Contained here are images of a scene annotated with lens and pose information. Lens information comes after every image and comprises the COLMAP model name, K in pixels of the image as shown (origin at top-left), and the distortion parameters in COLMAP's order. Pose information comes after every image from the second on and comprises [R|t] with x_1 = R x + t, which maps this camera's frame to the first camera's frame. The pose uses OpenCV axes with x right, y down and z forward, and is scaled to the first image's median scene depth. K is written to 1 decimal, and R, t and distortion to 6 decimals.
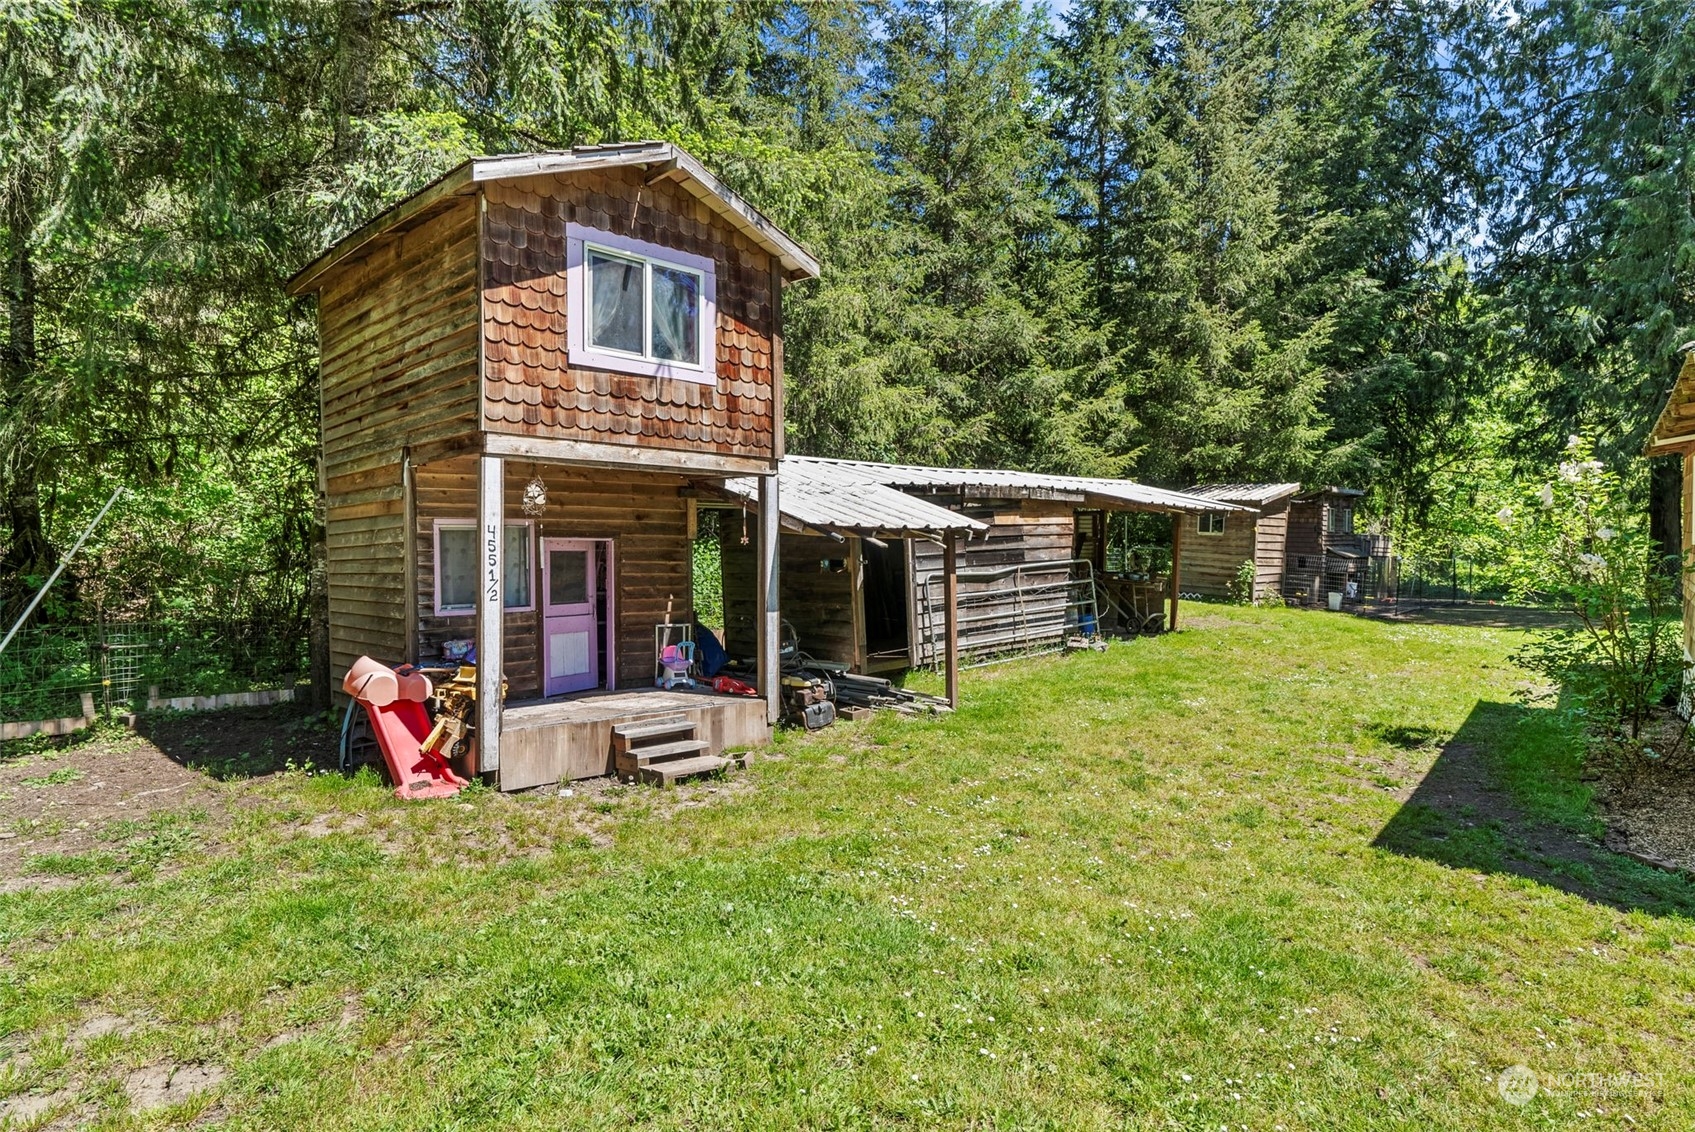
lens RADIAL K [[926.3, 0, 854.5], [0, 926.3, 562.7], [0, 0, 1]] dist [-0.007739, 0.001143]
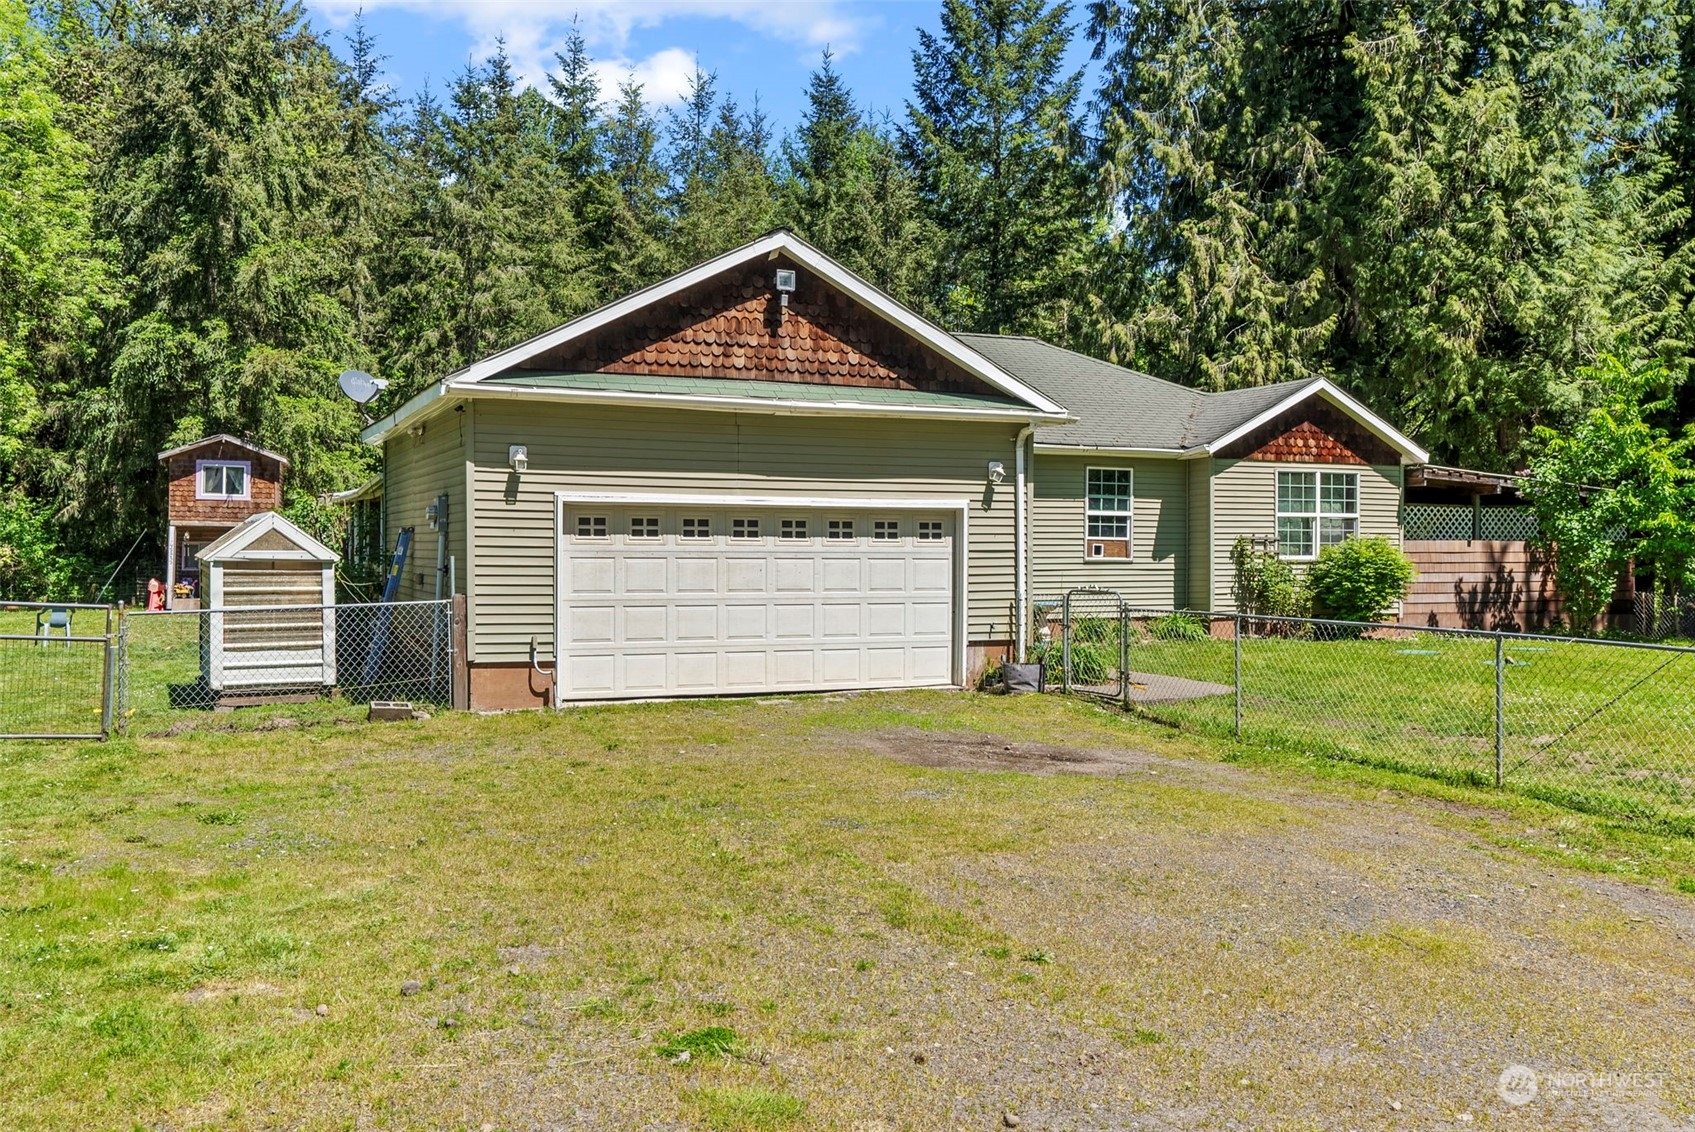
lens RADIAL K [[1434.1, 0, 845.5], [0, 1434.1, 559.4], [0, 0, 1]] dist [0.010958, 0.004052]
pose [[0.896851, 0.015461, -0.442063, 3.838182], [-0.021919, 0.999715, -0.009504, 0.014245], [0.441790, 0.018213, 0.896934, -2.508924]]
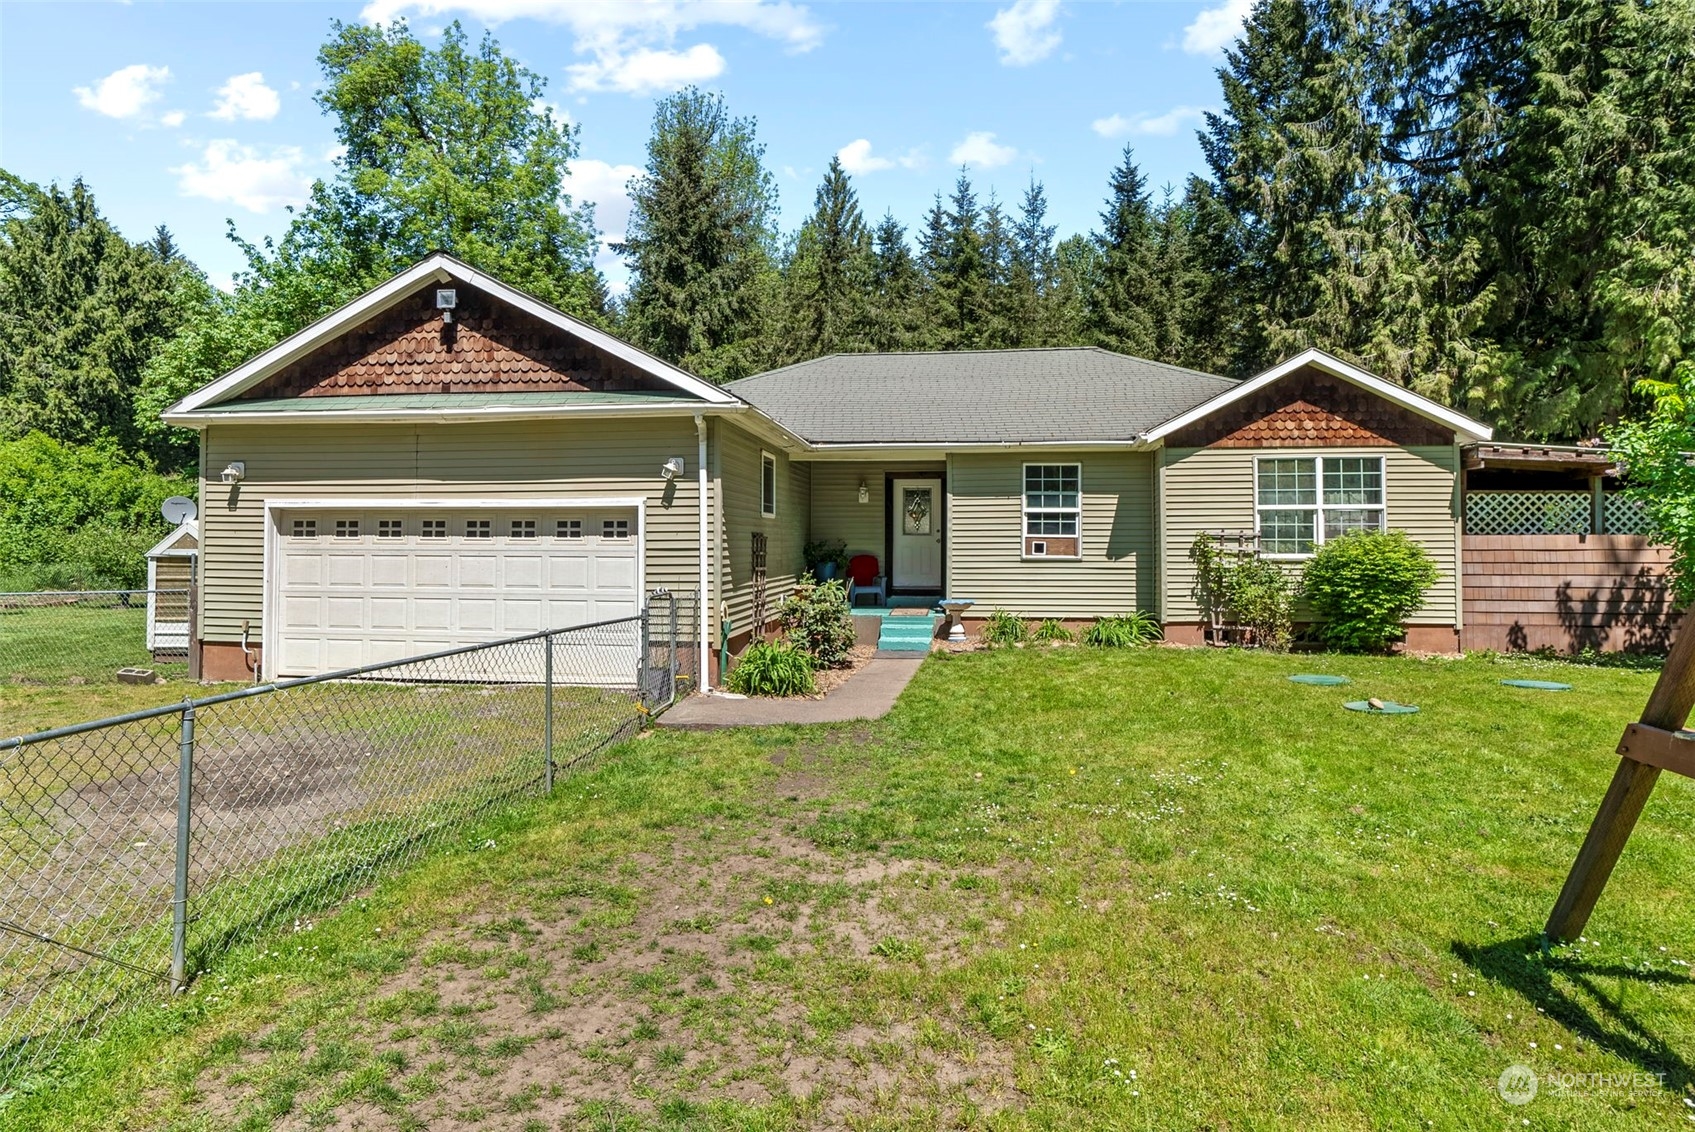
lens RADIAL K [[926.3, 0, 857.7], [0, 926.3, 523.9], [0, 0, 1]] dist [-0.007739, 0.001143]
pose [[0.527654, -0.011094, -0.849387, 4.438029], [-0.025816, 0.999243, -0.029089, -0.032640], [0.849067, 0.037277, 0.526969, -0.792869]]
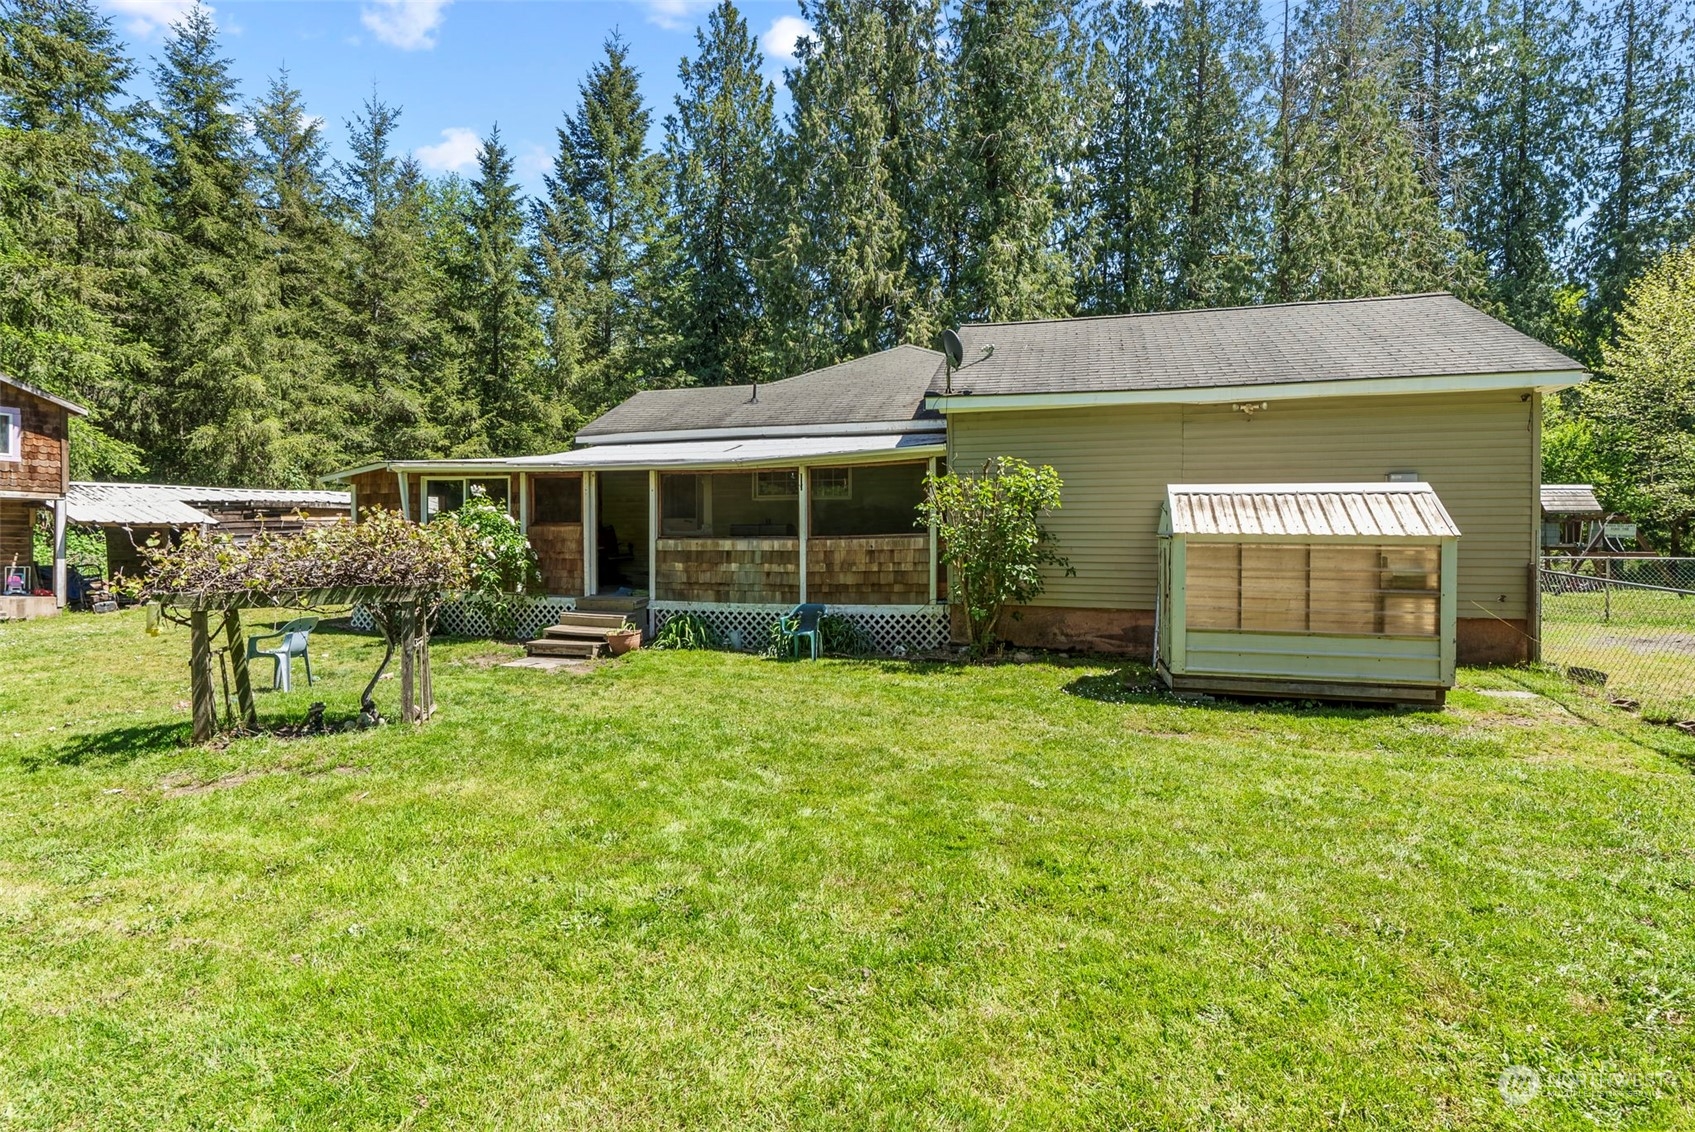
lens RADIAL K [[793.9, 0, 858.2], [0, 793.9, 543.8], [0, 0, 1]] dist [-0.000164, -0.001311]
pose [[0.931566, -0.000860, 0.363570, 1.082440], [0.002859, 0.999984, -0.004961, 0.032426], [-0.363560, 0.005661, 0.931554, -1.622555]]
